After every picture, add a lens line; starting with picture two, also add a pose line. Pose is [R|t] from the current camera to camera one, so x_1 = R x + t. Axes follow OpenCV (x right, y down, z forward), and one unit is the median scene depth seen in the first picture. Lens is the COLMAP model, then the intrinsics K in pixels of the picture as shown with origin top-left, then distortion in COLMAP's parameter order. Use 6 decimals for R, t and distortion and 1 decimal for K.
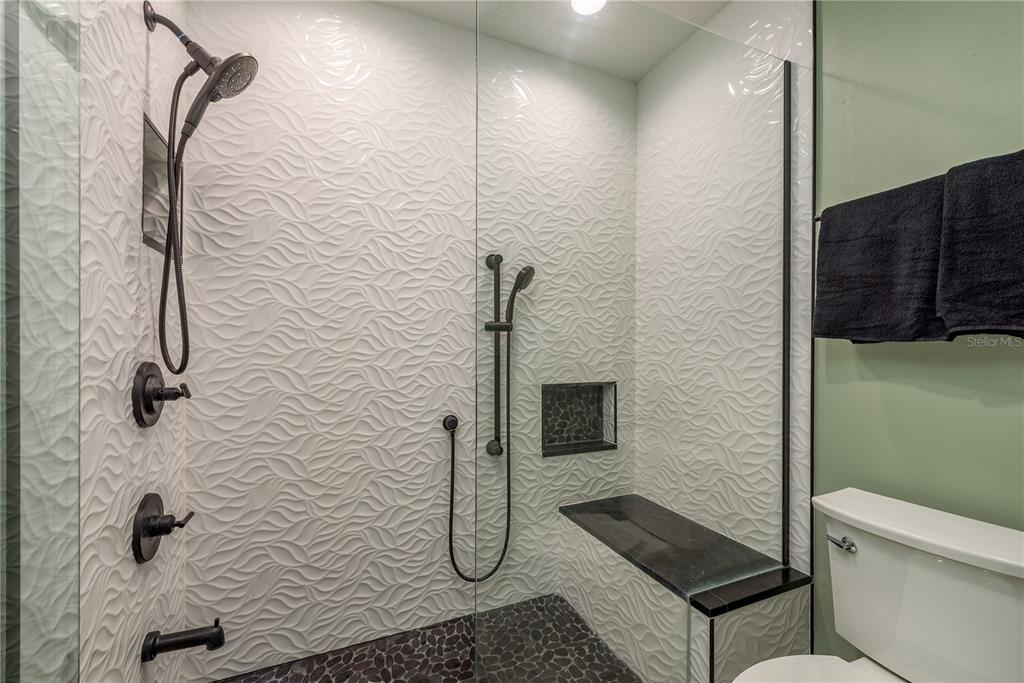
lens RADIAL K [[431.4, 0, 513.6], [0, 431.4, 345.7], [0, 0, 1]] dist [0.002160, -0.000334]
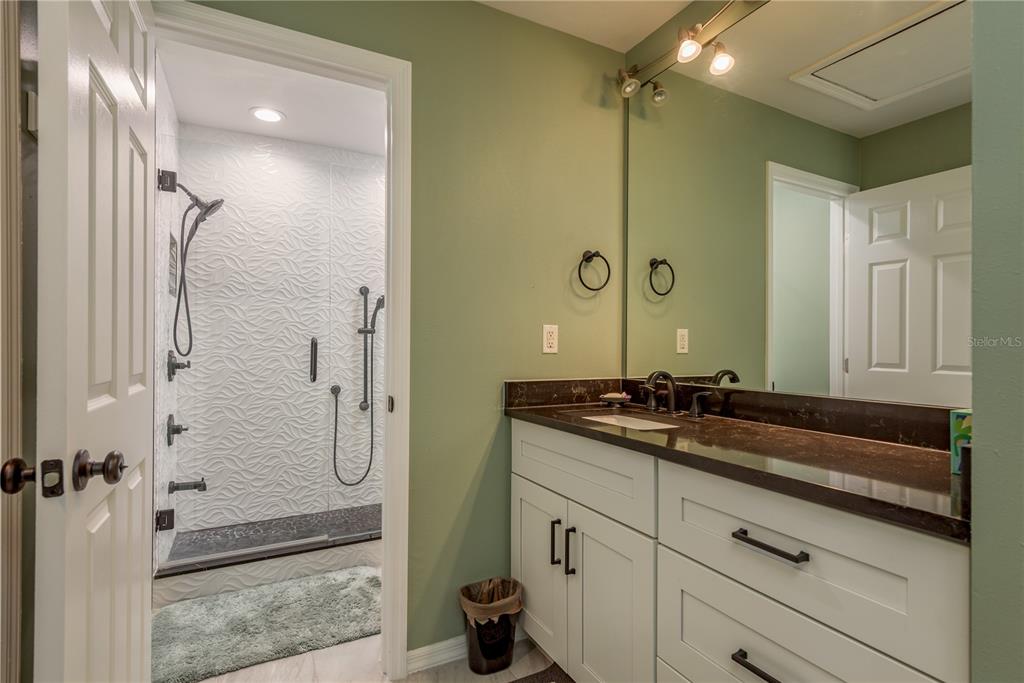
lens RADIAL K [[504.5, 0, 513.6], [0, 504.5, 343.0], [0, 0, 1]] dist [0.002429, 0.001378]
pose [[0.996412, 0.005552, 0.084456, 0.373037], [-0.005785, 0.999980, 0.002513, -0.008103], [-0.084441, -0.002993, 0.996424, -0.986401]]
